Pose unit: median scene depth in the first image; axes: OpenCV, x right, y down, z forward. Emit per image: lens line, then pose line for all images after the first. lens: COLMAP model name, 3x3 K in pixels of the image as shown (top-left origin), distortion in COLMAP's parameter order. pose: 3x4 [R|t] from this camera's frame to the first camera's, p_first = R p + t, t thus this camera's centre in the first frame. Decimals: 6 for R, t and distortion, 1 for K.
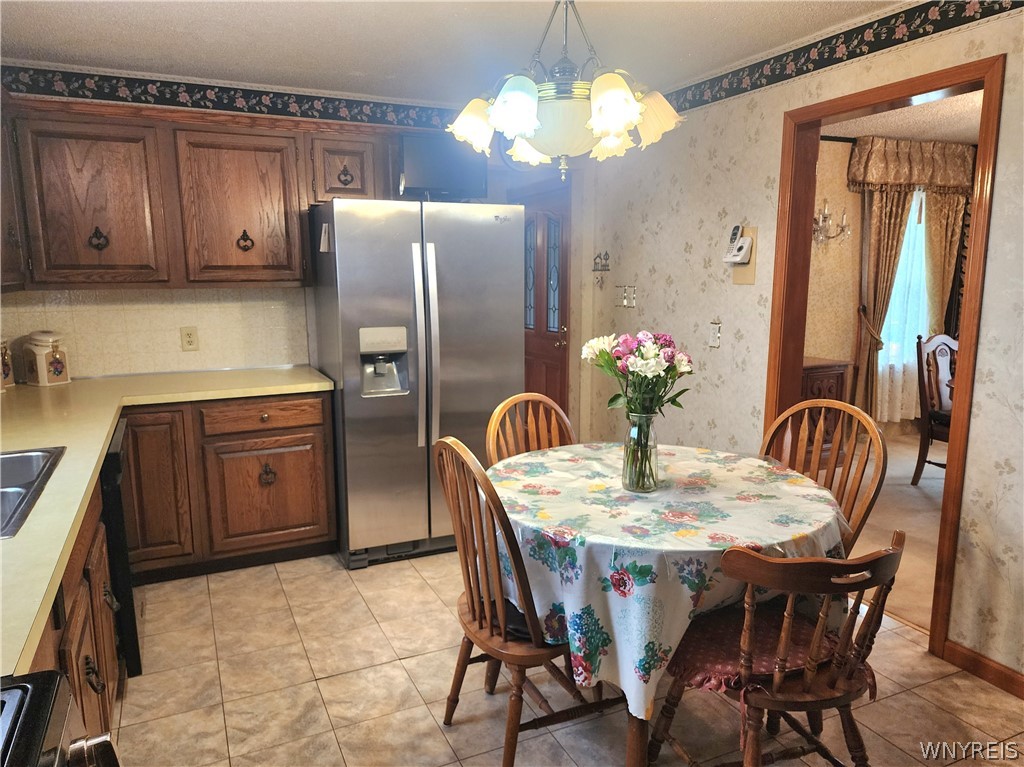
lens RADIAL K [[692.2, 0, 512.0], [0, 692.2, 390.6], [0, 0, 1]] dist [0.071936, -0.058607]
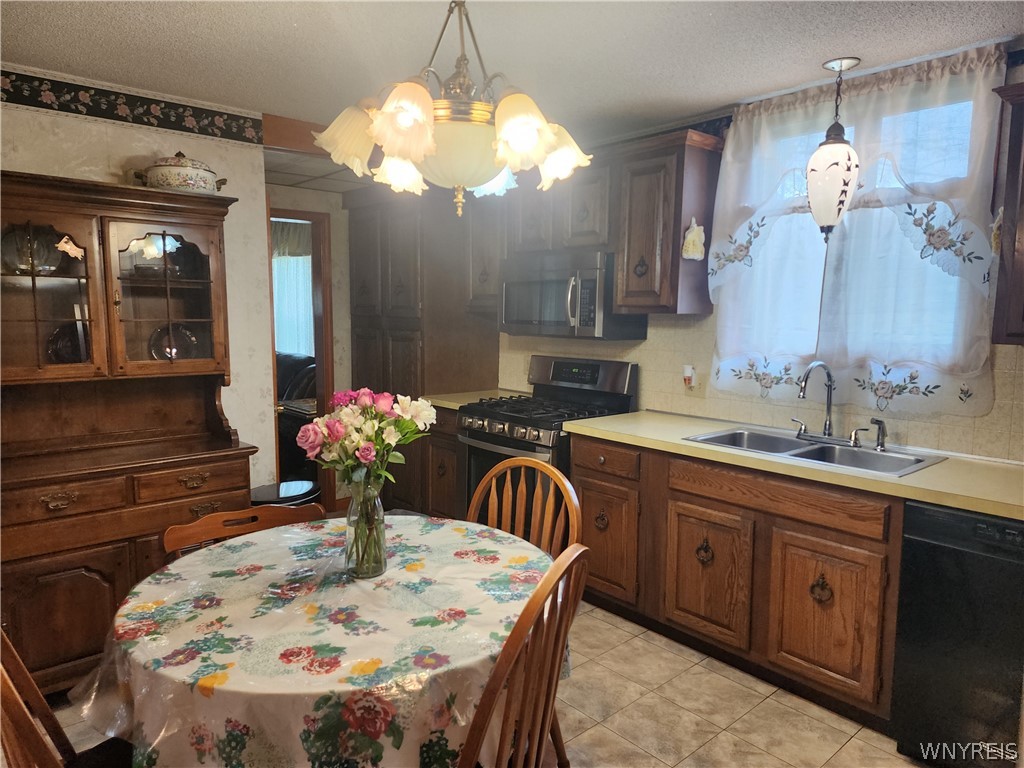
lens RADIAL K [[692.2, 0, 492.5], [0, 692.2, 392.3], [0, 0, 1]] dist [0.071936, -0.058607]
pose [[-0.965109, 0.031590, -0.259936, 0.246529], [-0.043968, 0.959050, 0.279804, -0.313401], [0.258130, 0.281470, -0.924199, 1.745244]]
